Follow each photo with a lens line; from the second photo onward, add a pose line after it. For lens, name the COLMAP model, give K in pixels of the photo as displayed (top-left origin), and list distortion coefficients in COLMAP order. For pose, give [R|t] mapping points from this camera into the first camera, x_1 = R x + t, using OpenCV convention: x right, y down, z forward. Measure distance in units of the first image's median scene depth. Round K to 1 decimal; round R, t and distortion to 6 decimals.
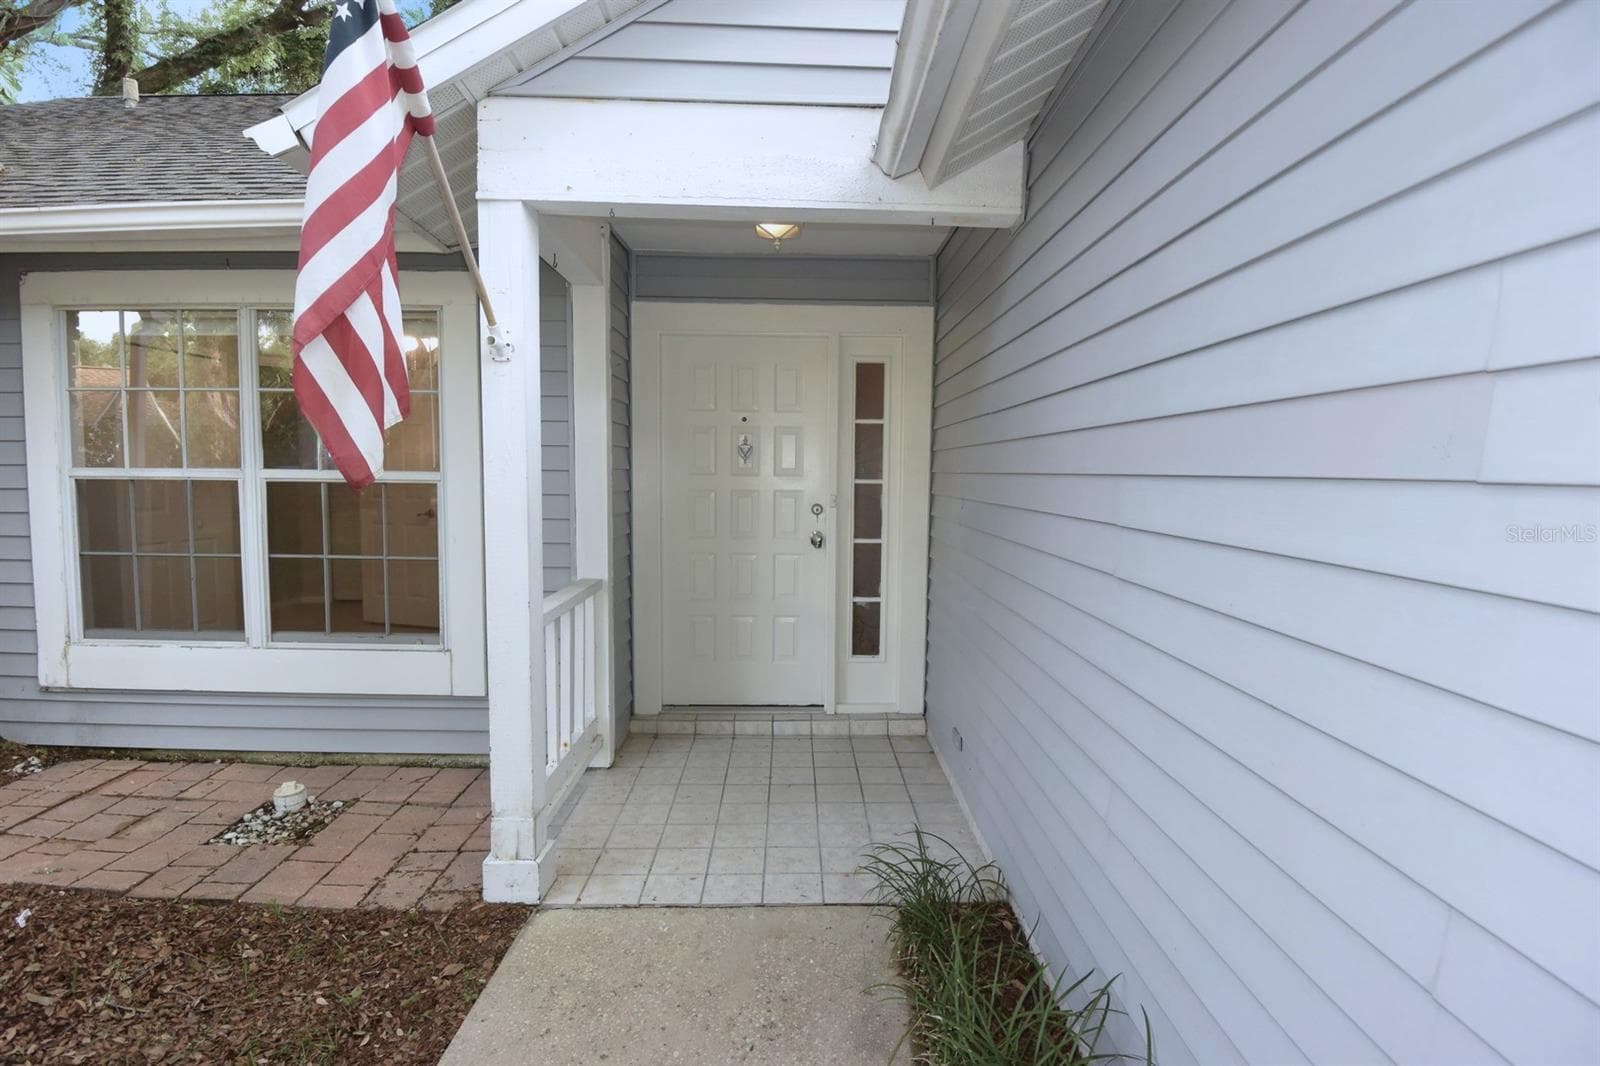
lens RADIAL K [[847.3, 0, 806.8], [0, 847.3, 537.7], [0, 0, 1]] dist [-0.026858, -0.001258]
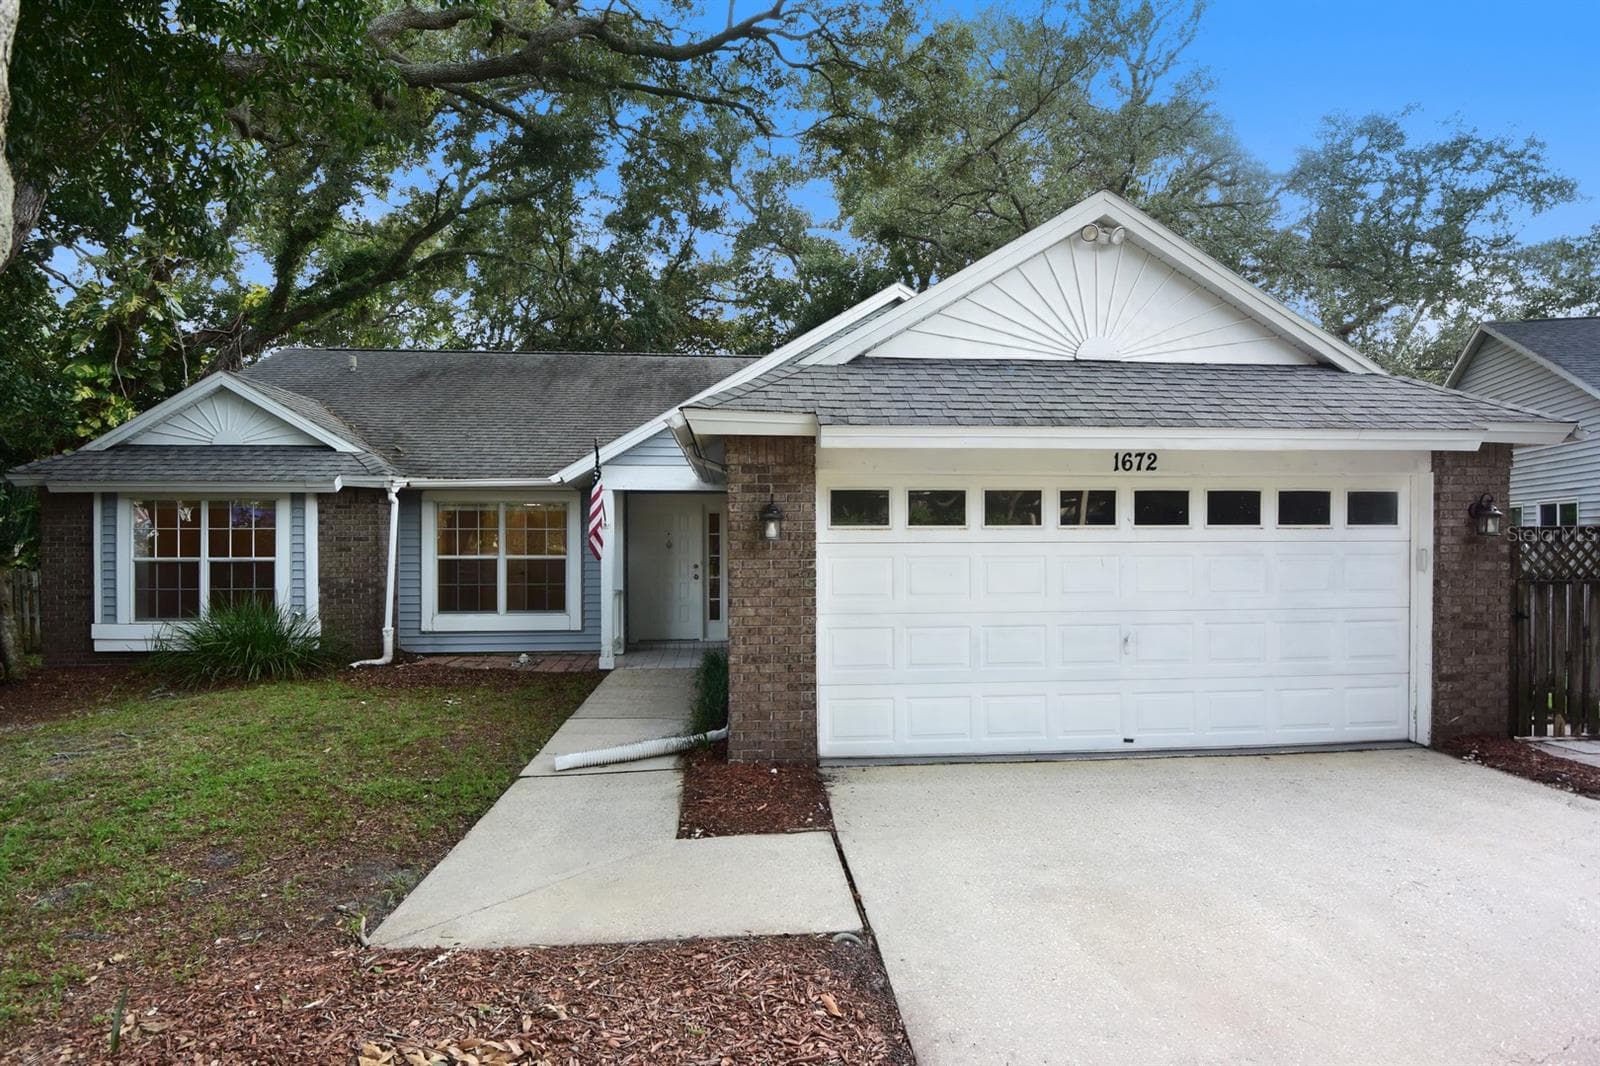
lens RADIAL K [[847.3, 0, 806.8], [0, 847.3, 537.7], [0, 0, 1]] dist [-0.026858, -0.001258]
pose [[0.996881, -0.014582, 0.077560, 0.183133], [0.020761, 0.996621, -0.079466, 0.114438], [-0.076139, 0.080828, 0.993816, -2.016200]]
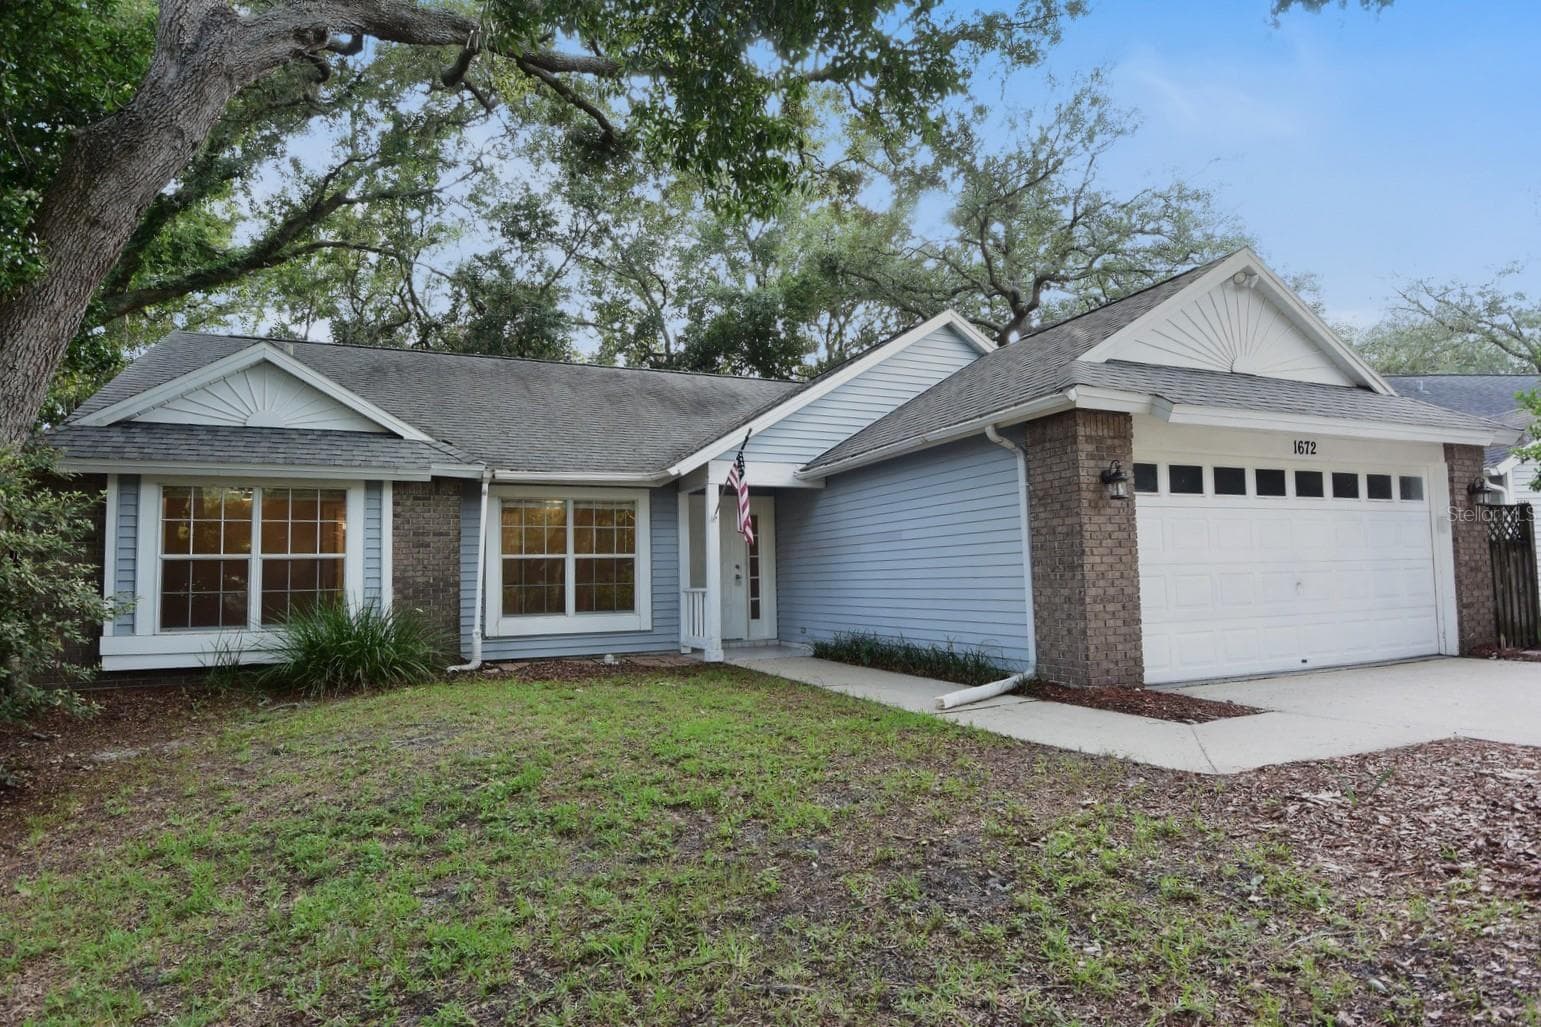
lens RADIAL K [[838.3, 0, 789.5], [0, 838.3, 520.5], [0, 0, 1]] dist [0.001441, -0.028646]
pose [[0.917085, -0.005436, 0.398655, -1.084016], [0.065533, 0.988362, -0.137278, 0.241051], [-0.393269, 0.152020, 0.906768, -1.863836]]
